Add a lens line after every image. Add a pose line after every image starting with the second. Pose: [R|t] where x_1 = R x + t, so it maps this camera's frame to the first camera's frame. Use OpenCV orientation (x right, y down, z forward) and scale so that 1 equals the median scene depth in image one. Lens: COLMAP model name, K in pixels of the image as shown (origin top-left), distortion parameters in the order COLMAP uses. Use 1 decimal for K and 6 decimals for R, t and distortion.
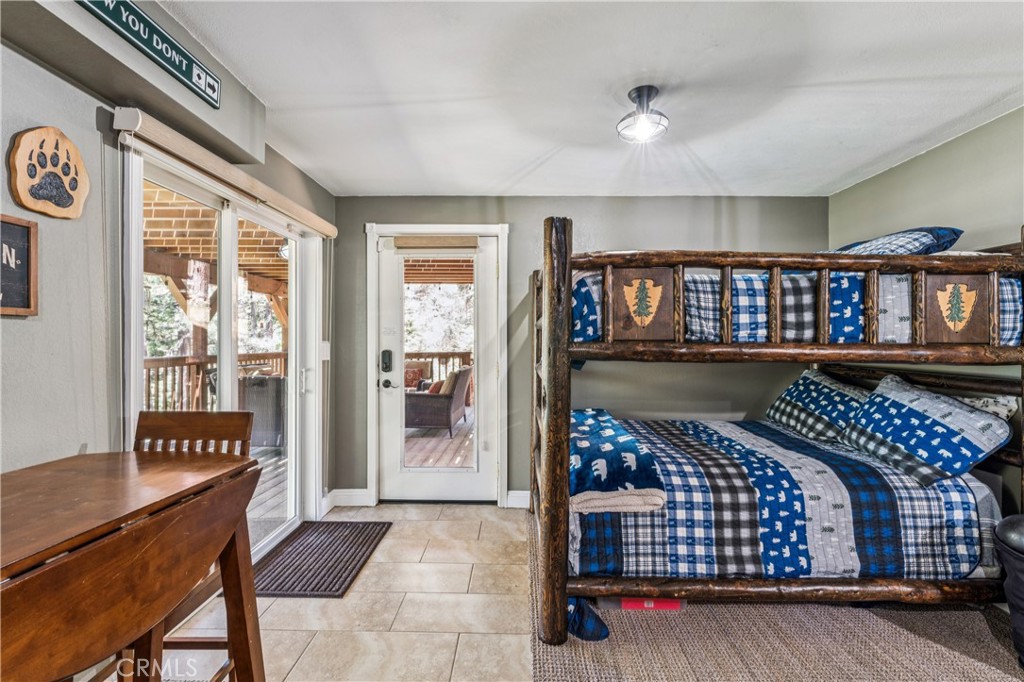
lens RADIAL K [[461.8, 0, 511.7], [0, 461.8, 340.6], [0, 0, 1]] dist [-0.000340, -0.000249]
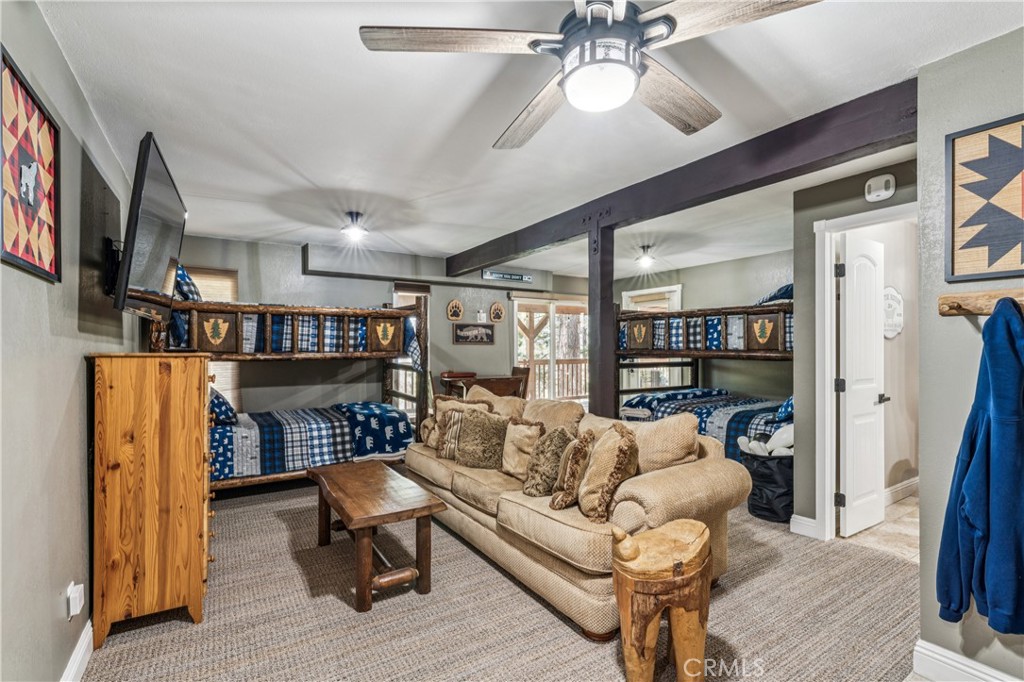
lens RADIAL K [[461.8, 0, 509.5], [0, 461.8, 345.2], [0, 0, 1]] dist [-0.000340, -0.000249]
pose [[0.559447, -0.010477, -0.828800, 1.975222], [0.002757, 0.999938, -0.010780, 0.006377], [0.828861, 0.003746, 0.559442, -1.000586]]
